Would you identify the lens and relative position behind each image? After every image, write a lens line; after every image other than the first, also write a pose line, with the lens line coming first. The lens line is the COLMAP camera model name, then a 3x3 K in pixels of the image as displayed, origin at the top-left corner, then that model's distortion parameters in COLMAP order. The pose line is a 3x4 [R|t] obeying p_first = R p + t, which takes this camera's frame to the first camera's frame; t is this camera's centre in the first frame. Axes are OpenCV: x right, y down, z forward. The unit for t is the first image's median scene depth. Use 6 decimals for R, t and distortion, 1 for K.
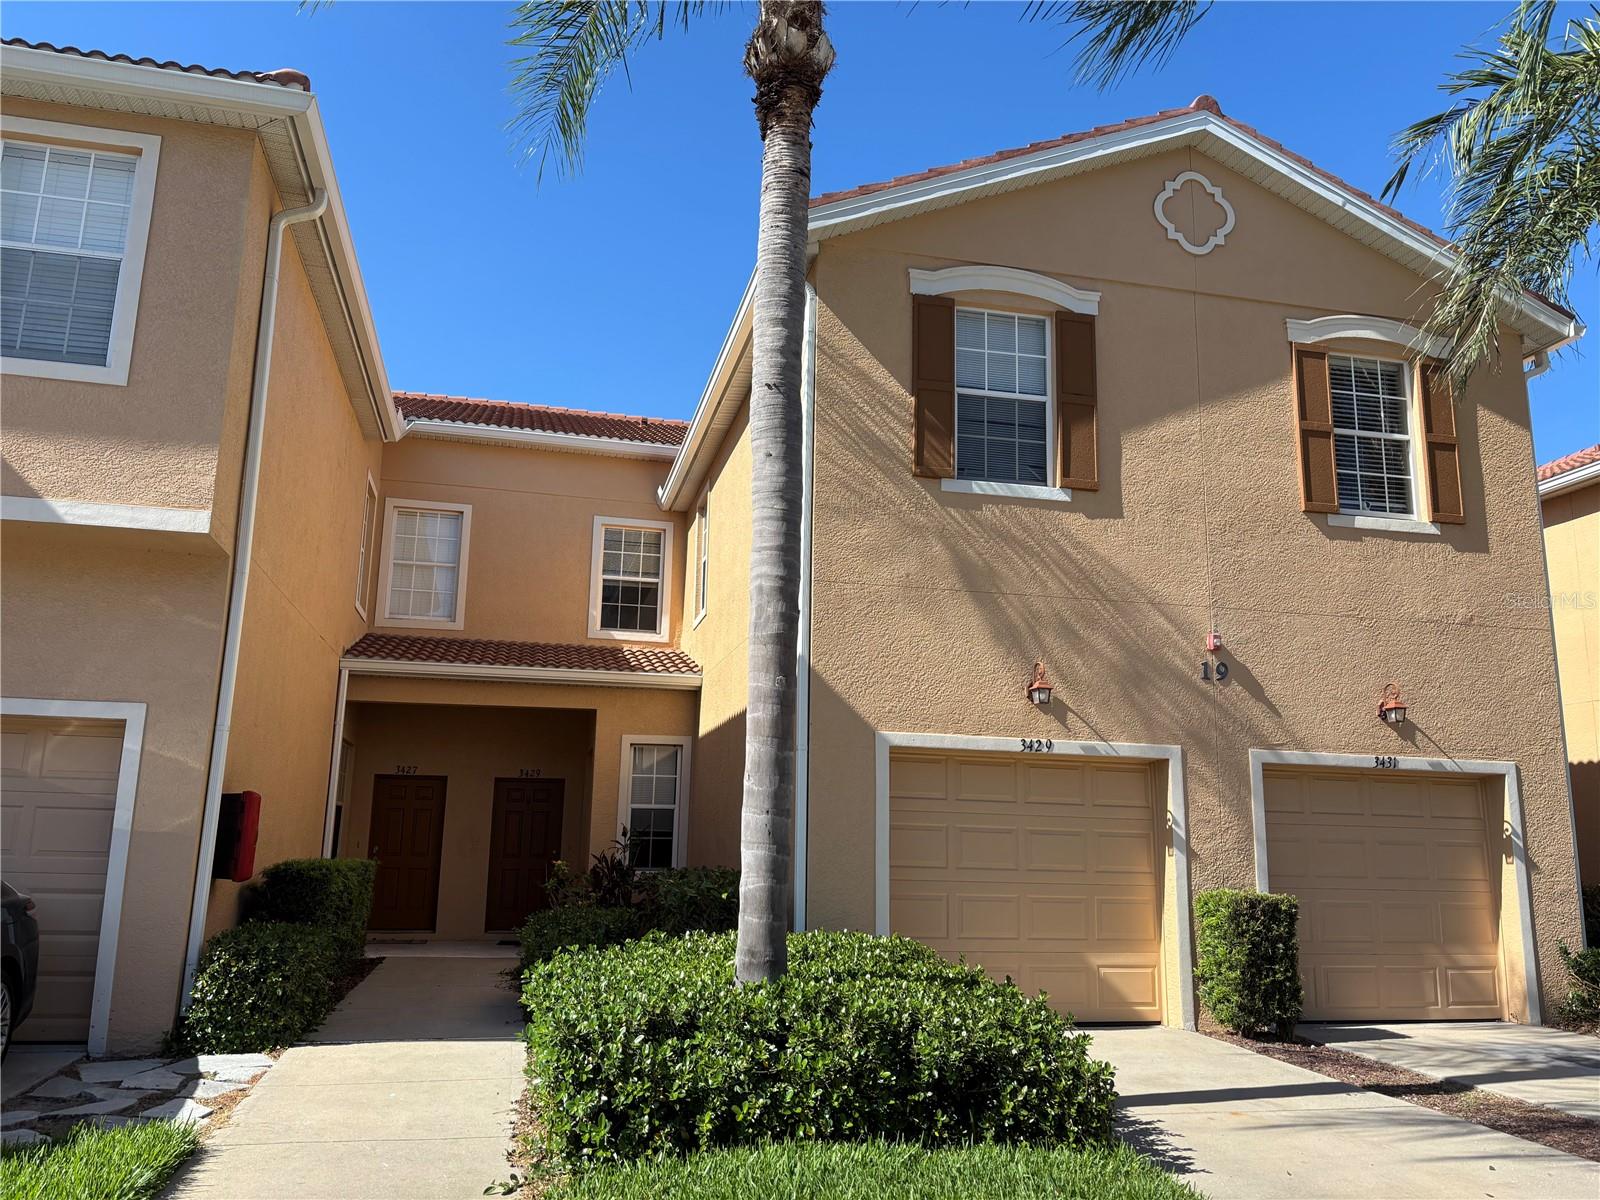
lens RADIAL K [[1210.0, 0, 812.6], [0, 1210.0, 603.7], [0, 0, 1]] dist [0.044470, -0.059367]
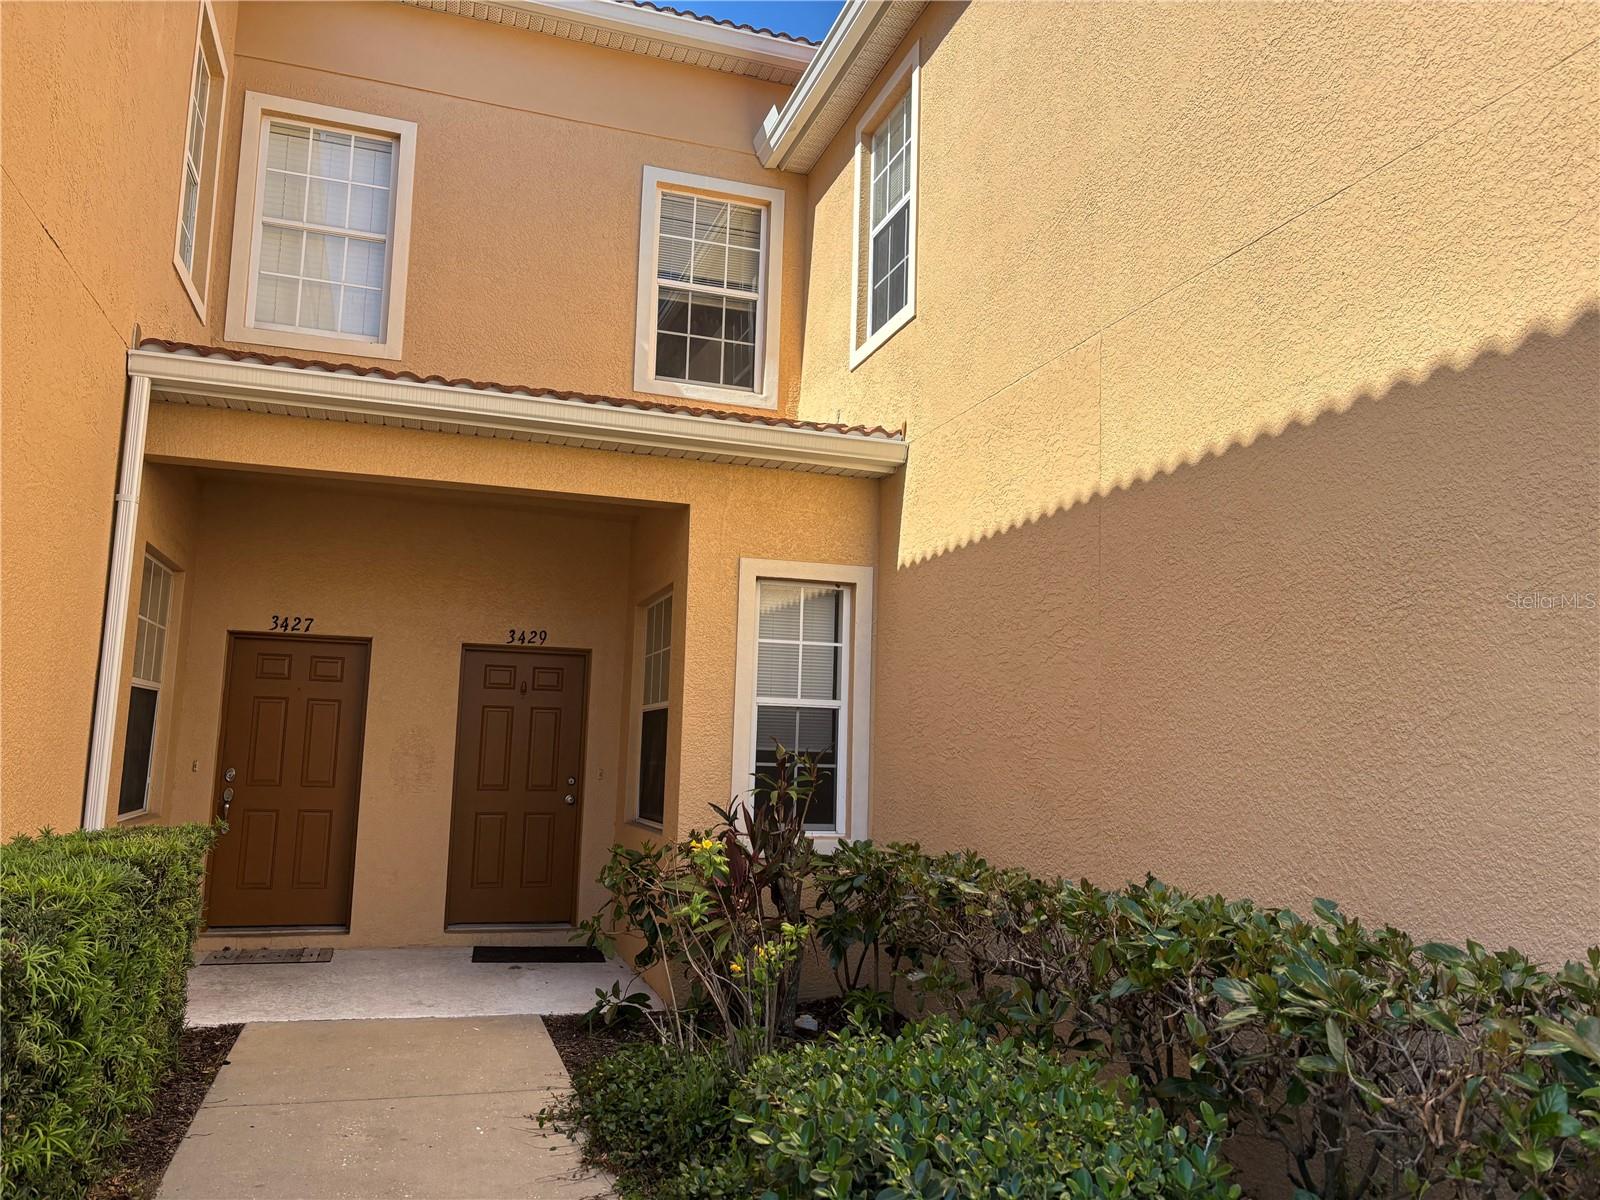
lens RADIAL K [[1210.0, 0, 787.8], [0, 1210.0, 603.5], [0, 0, 1]] dist [0.044470, -0.059367]
pose [[0.997872, 0.024565, 0.060404, -0.150580], [-0.029605, 0.996024, 0.084017, 0.076497], [-0.058100, -0.085626, 0.994632, 0.461071]]
